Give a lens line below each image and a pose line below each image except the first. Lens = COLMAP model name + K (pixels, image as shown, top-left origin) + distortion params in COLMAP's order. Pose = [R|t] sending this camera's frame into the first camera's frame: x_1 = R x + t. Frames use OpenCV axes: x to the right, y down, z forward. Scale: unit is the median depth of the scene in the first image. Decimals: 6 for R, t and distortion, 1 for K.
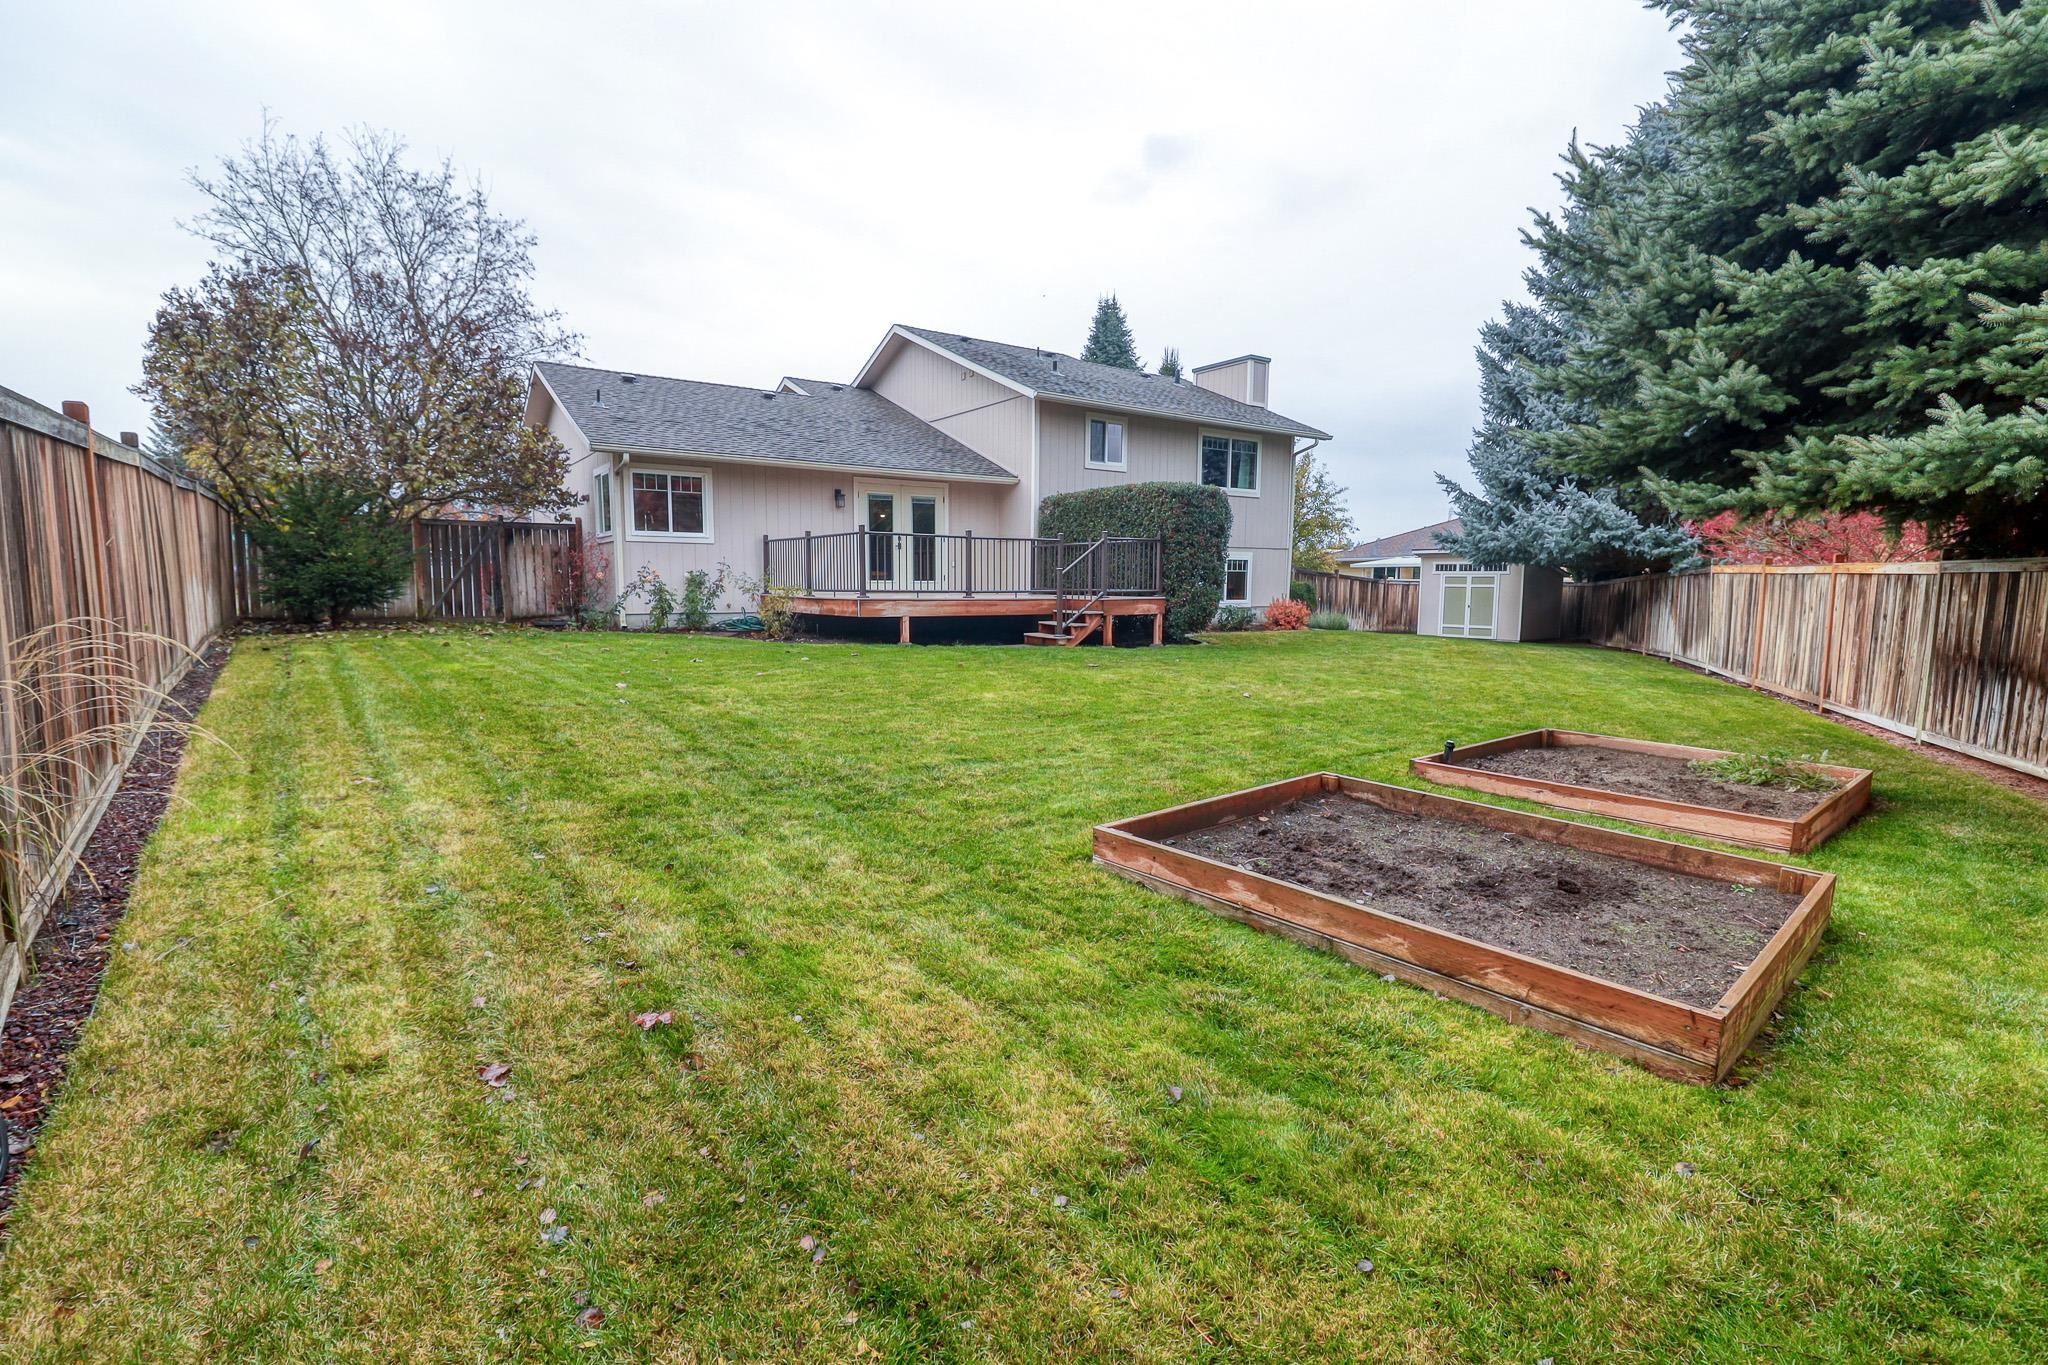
lens RADIAL K [[948.9, 0, 1024.1], [0, 948.9, 683.7], [0, 0, 1]] dist [-0.005253, -0.010813]
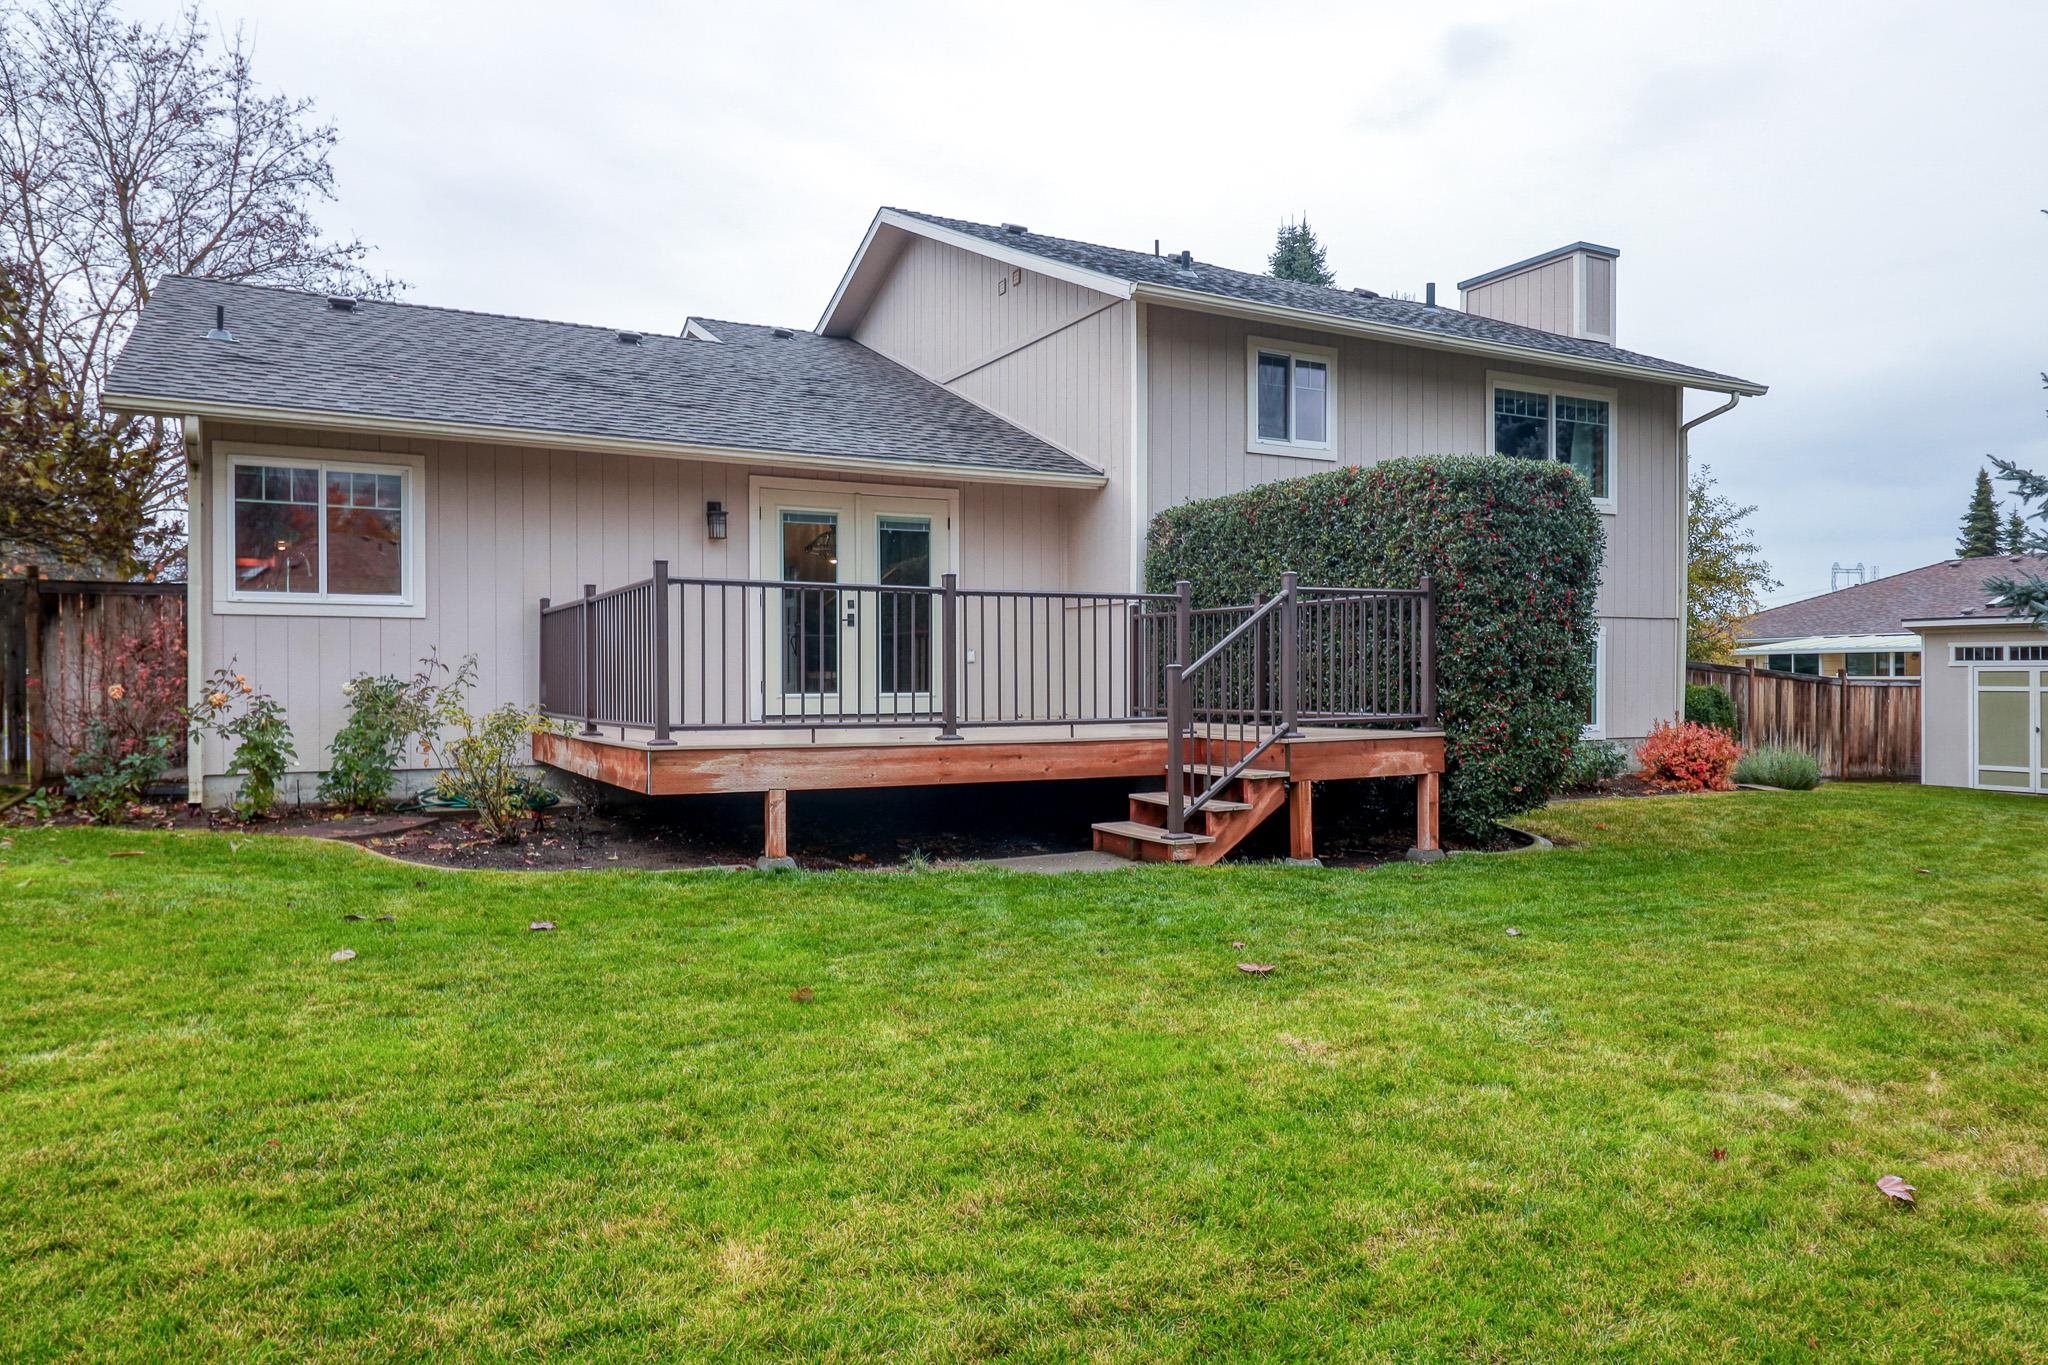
lens RADIAL K [[1407.0, 0, 1020.0], [0, 1407.0, 683.2], [0, 0, 1]] dist [-0.009257, -0.002761]
pose [[0.993803, -0.008180, -0.110855, 0.028622], [-0.003647, 0.994352, -0.106069, -0.038644], [0.111096, 0.105816, 0.988160, 0.311836]]
